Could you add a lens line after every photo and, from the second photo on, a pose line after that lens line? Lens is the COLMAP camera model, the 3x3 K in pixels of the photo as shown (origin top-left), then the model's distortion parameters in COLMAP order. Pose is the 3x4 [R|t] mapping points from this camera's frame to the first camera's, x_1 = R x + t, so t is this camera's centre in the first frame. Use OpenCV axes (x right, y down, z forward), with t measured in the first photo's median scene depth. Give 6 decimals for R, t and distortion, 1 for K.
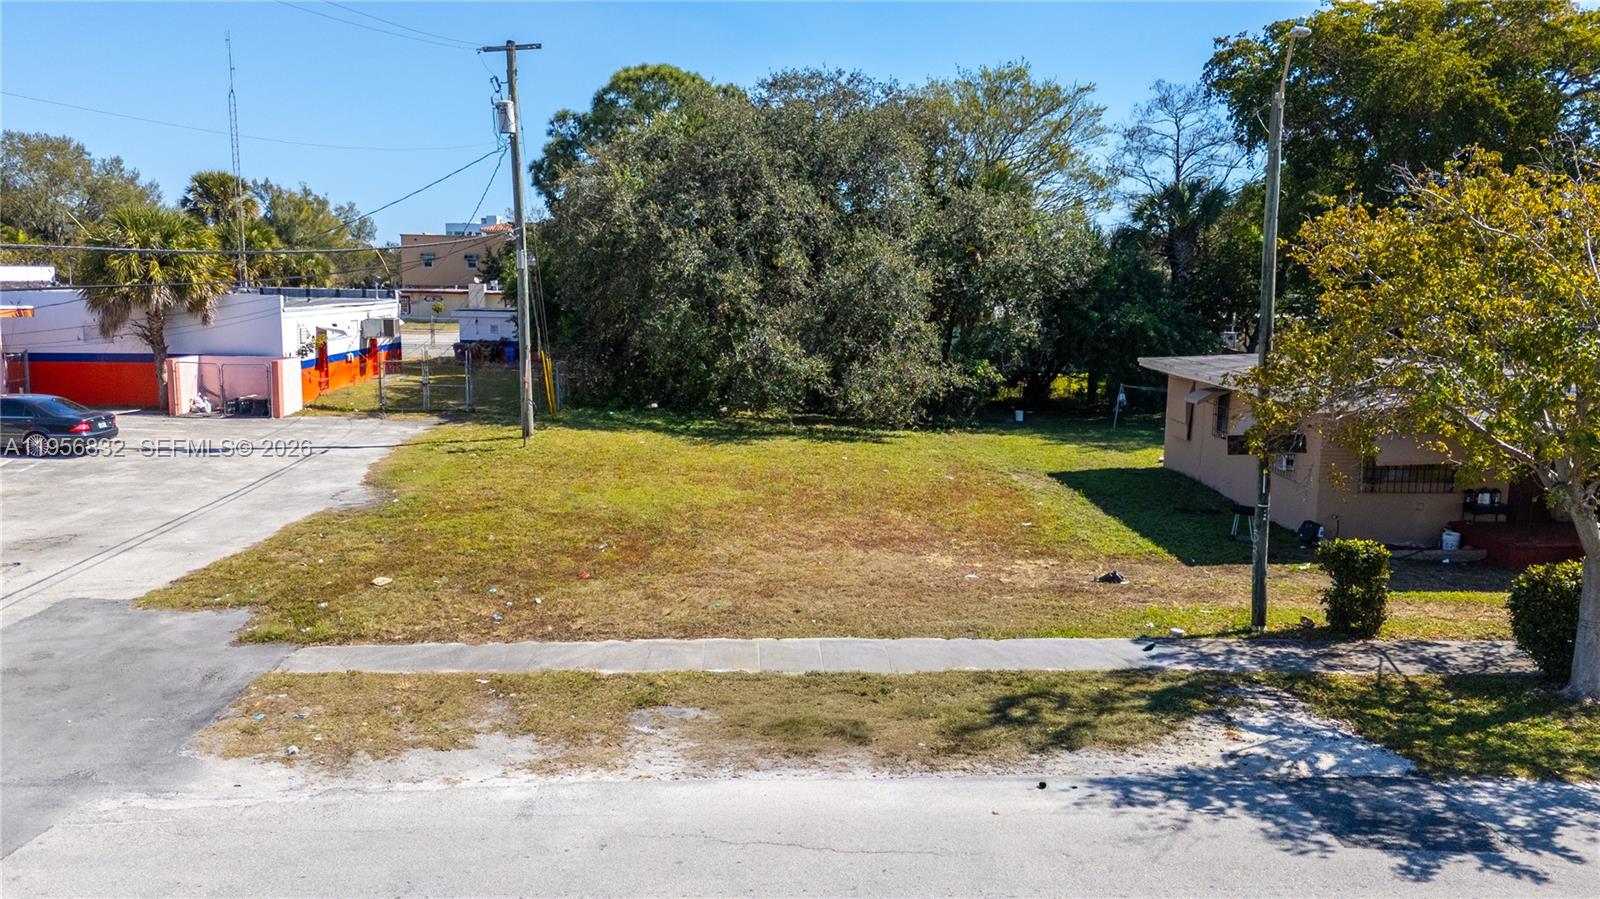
lens RADIAL K [[1191.3, 0, 808.2], [0, 1191.3, 451.0], [0, 0, 1]] dist [0.050931, -0.019166]
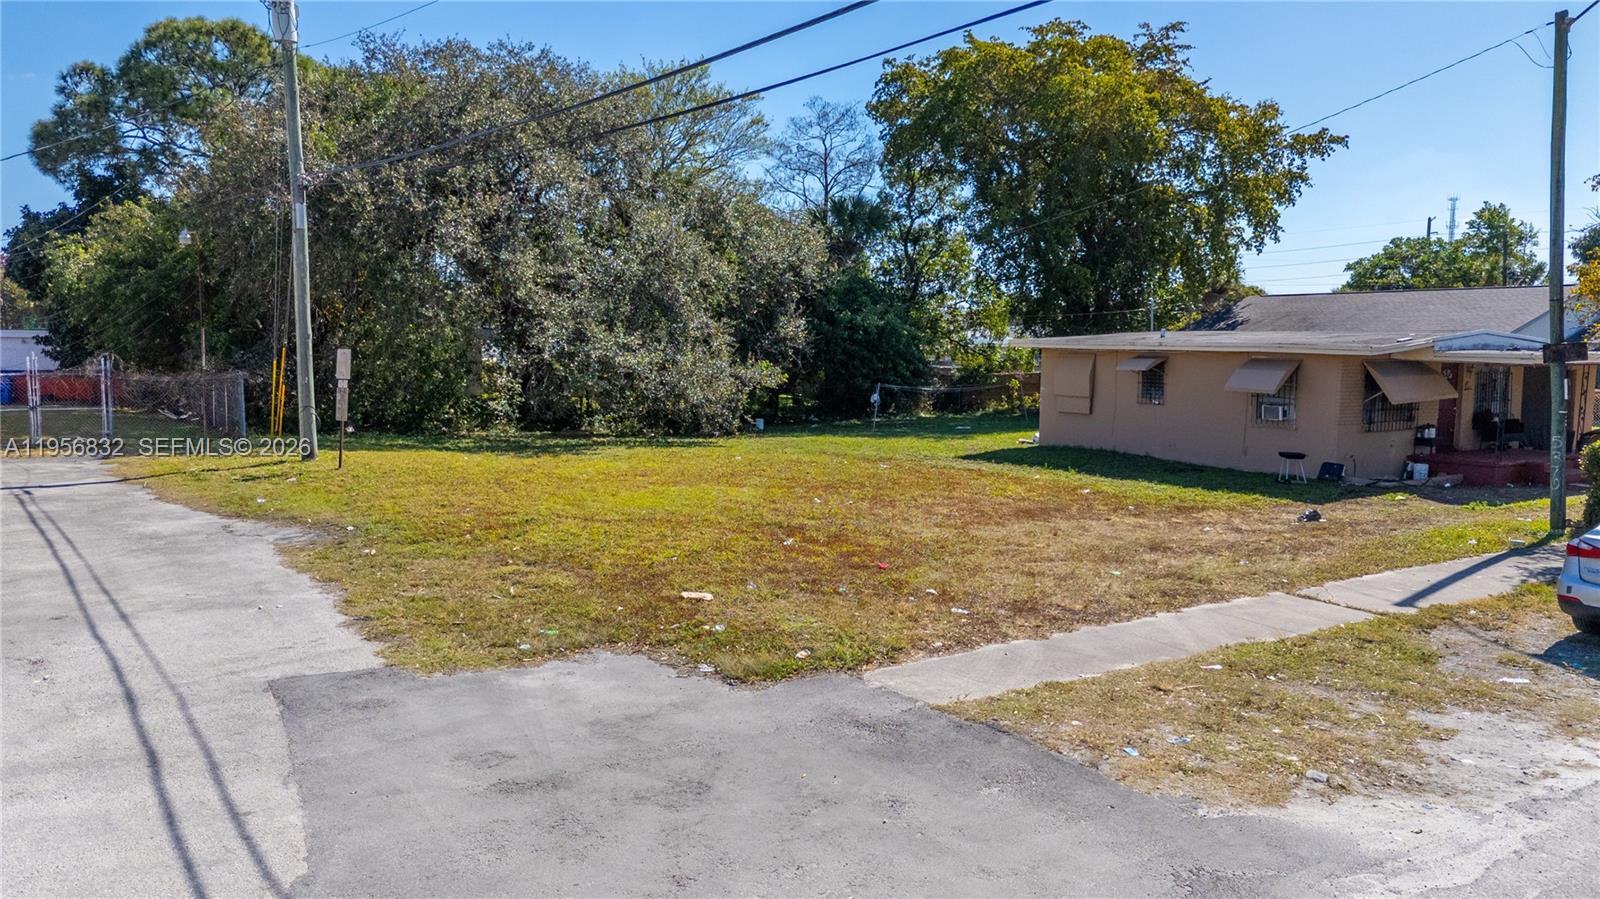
lens RADIAL K [[1191.3, 0, 797.0], [0, 1191.3, 447.6], [0, 0, 1]] dist [0.050931, -0.019166]
pose [[0.857765, -0.051958, 0.511409, -0.701615], [0.080686, 0.996155, -0.034125, 0.057771], [-0.507670, 0.070535, 0.858660, 0.429471]]
